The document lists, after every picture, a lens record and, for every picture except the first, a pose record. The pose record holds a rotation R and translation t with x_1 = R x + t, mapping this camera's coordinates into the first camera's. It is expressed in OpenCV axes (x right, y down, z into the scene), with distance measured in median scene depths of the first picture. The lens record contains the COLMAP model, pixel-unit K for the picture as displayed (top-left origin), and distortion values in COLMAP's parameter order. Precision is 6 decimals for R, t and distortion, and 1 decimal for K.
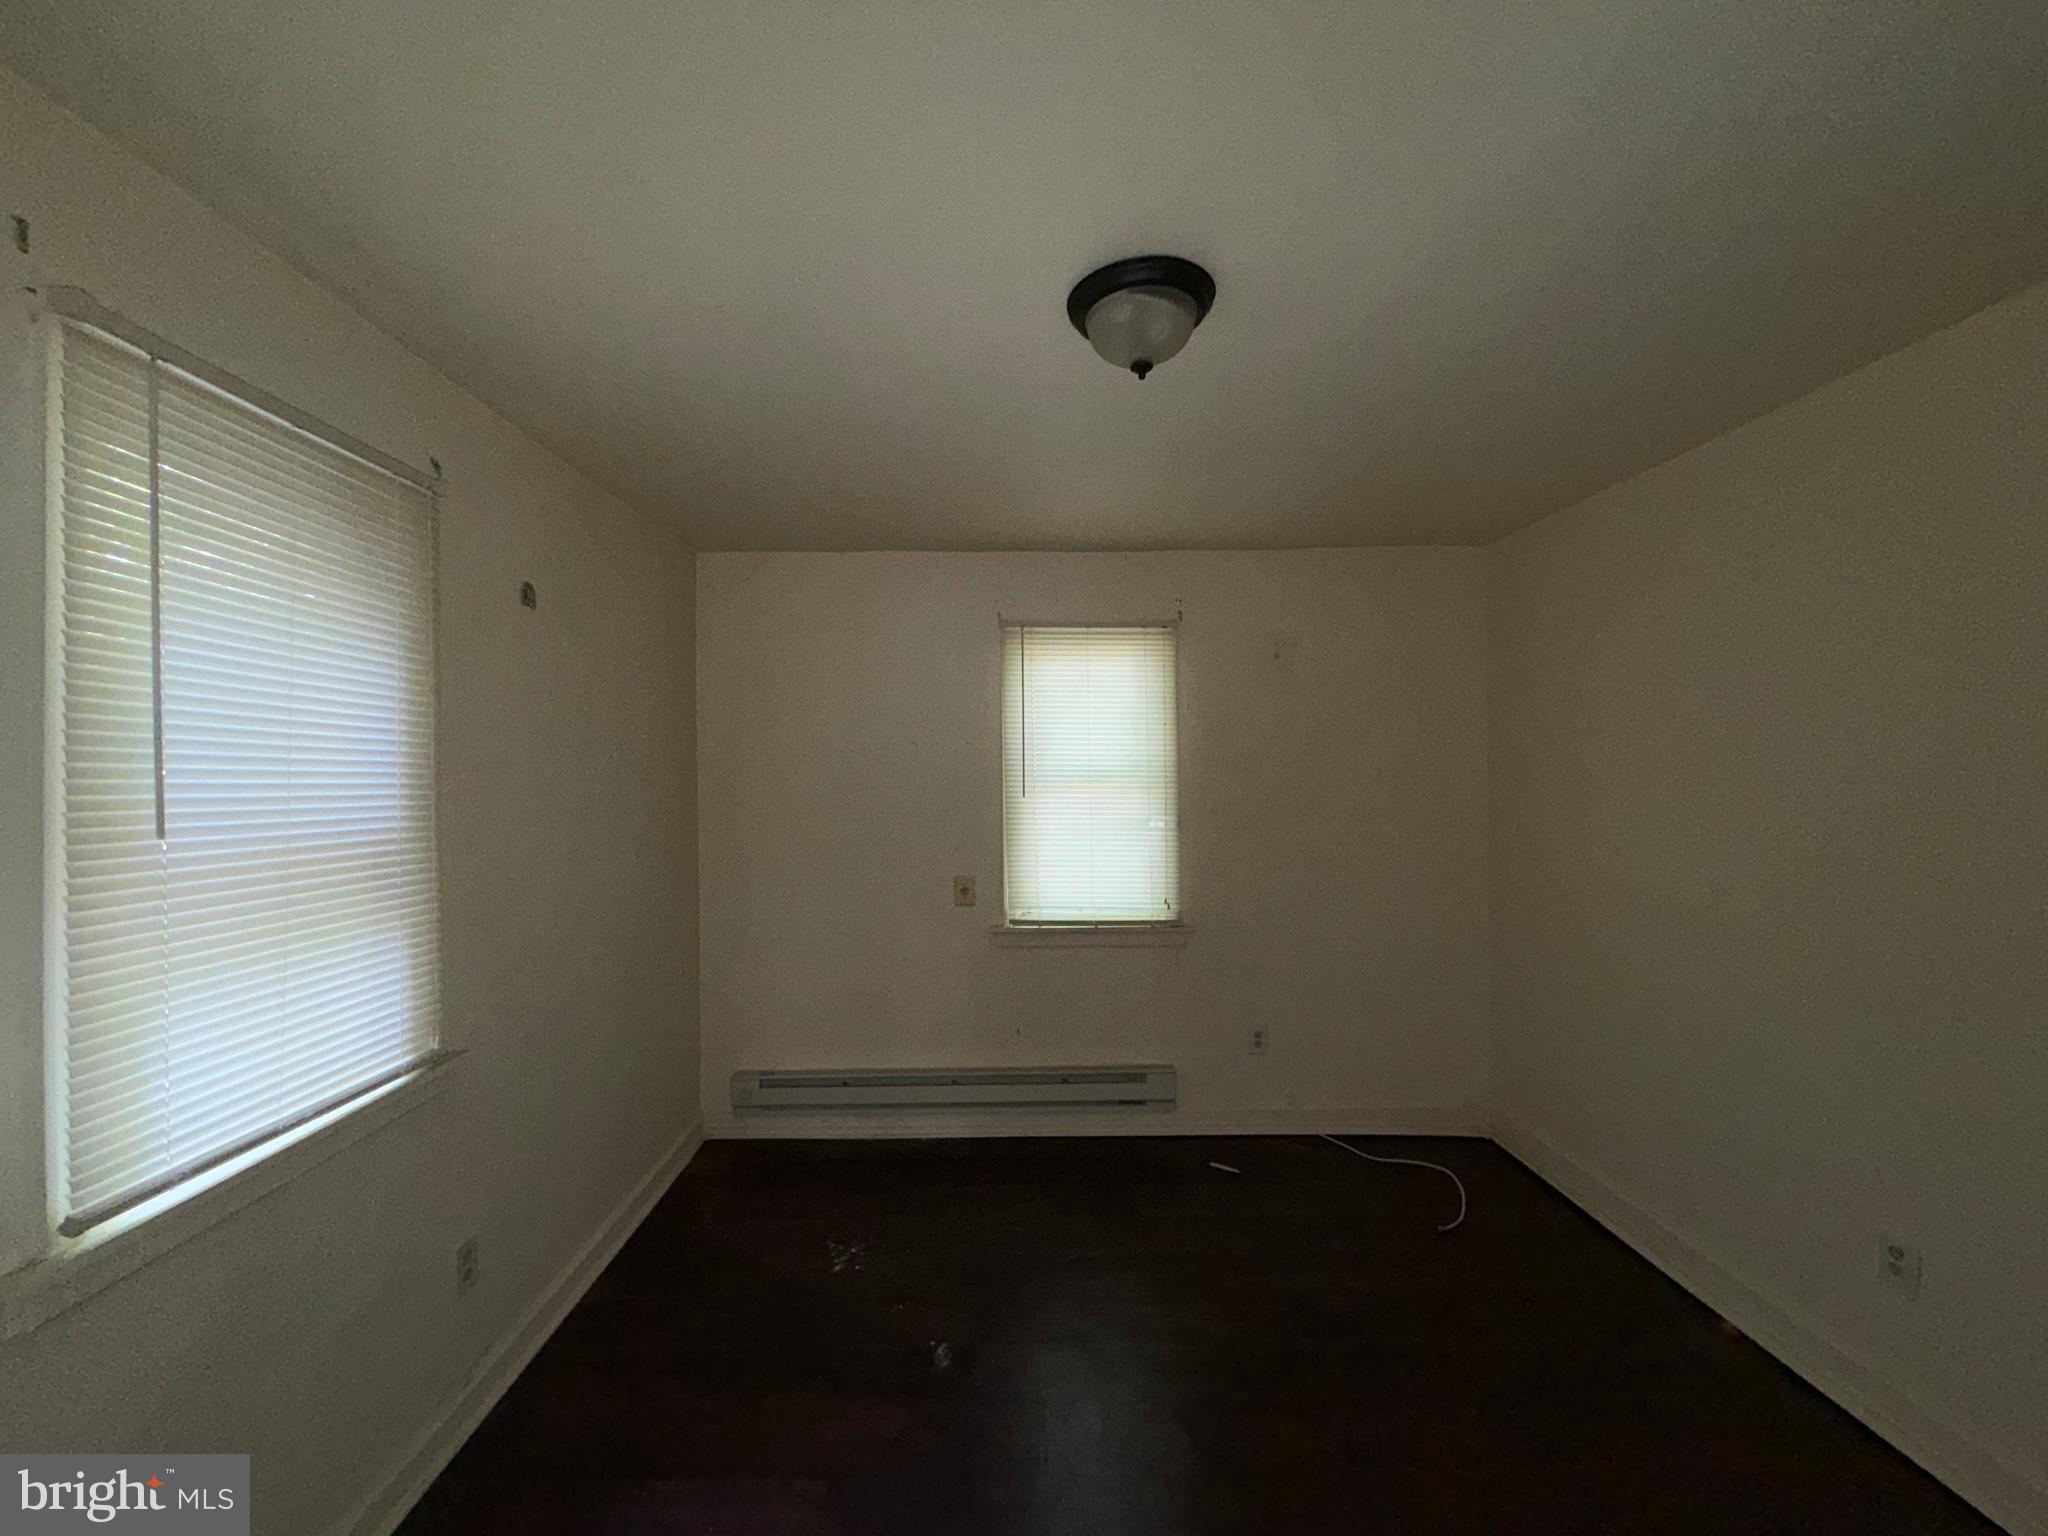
lens RADIAL K [[818.5, 0, 1019.1], [0, 818.5, 769.4], [0, 0, 1]] dist [0.000511, -0.000030]
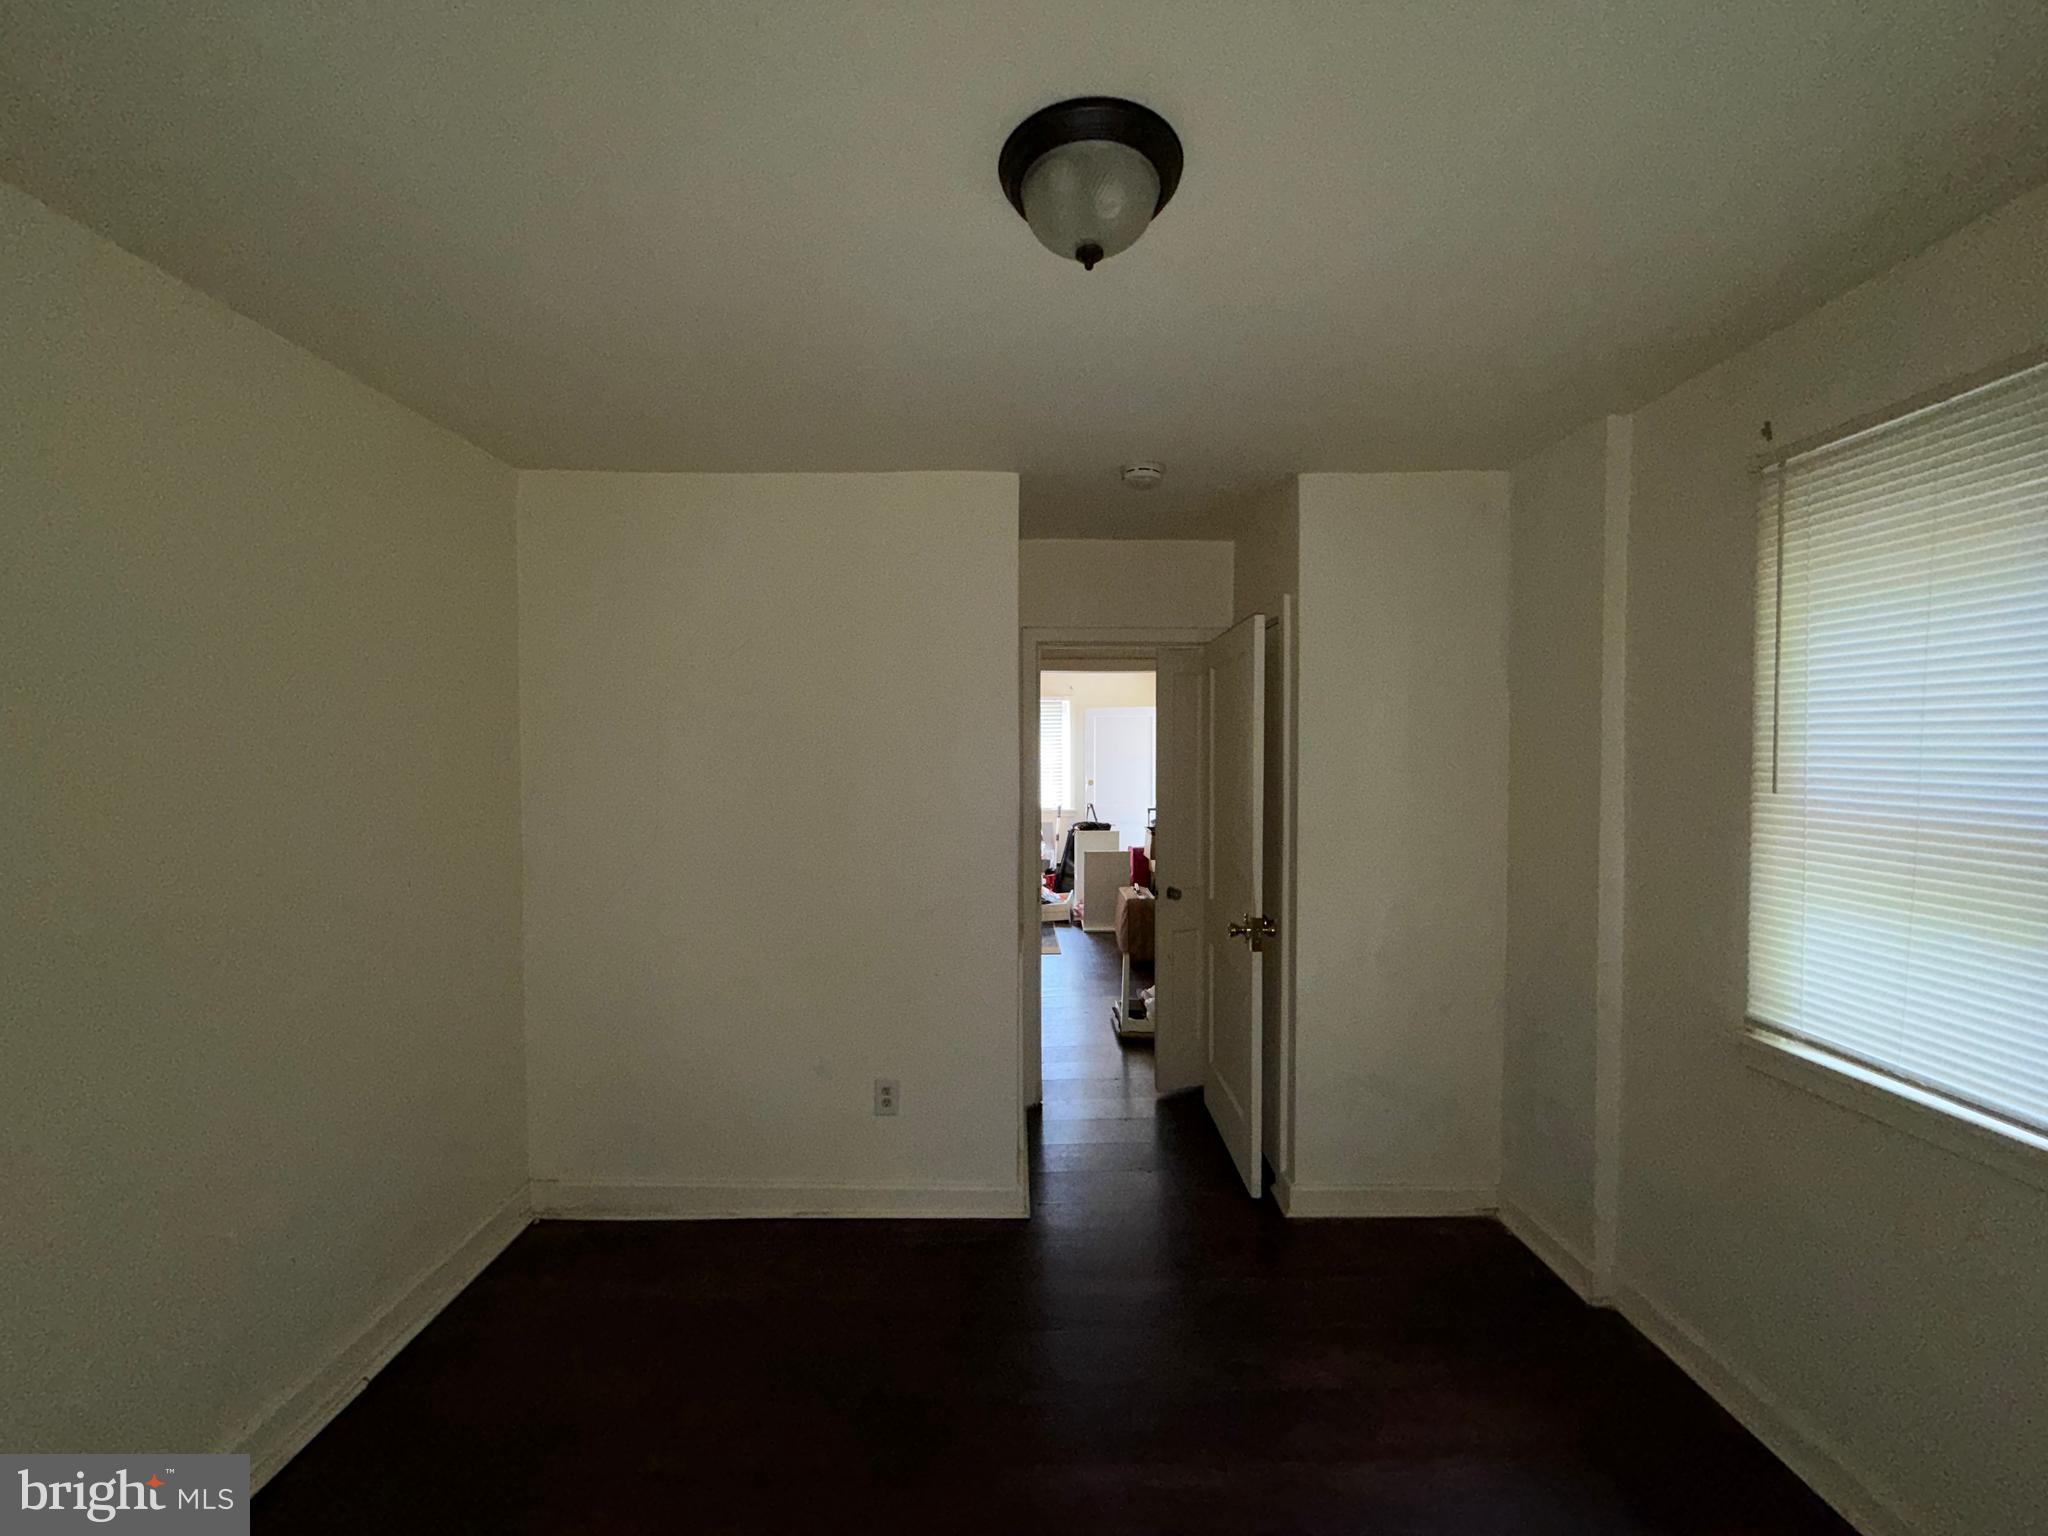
lens RADIAL K [[818.5, 0, 1024.2], [0, 818.5, 763.6], [0, 0, 1]] dist [0.000511, -0.000030]
pose [[-0.999832, 0.009463, 0.015678, 0.247813], [0.009570, 0.999931, 0.006745, 0.006406], [-0.015613, 0.006894, -0.999854, 2.185911]]
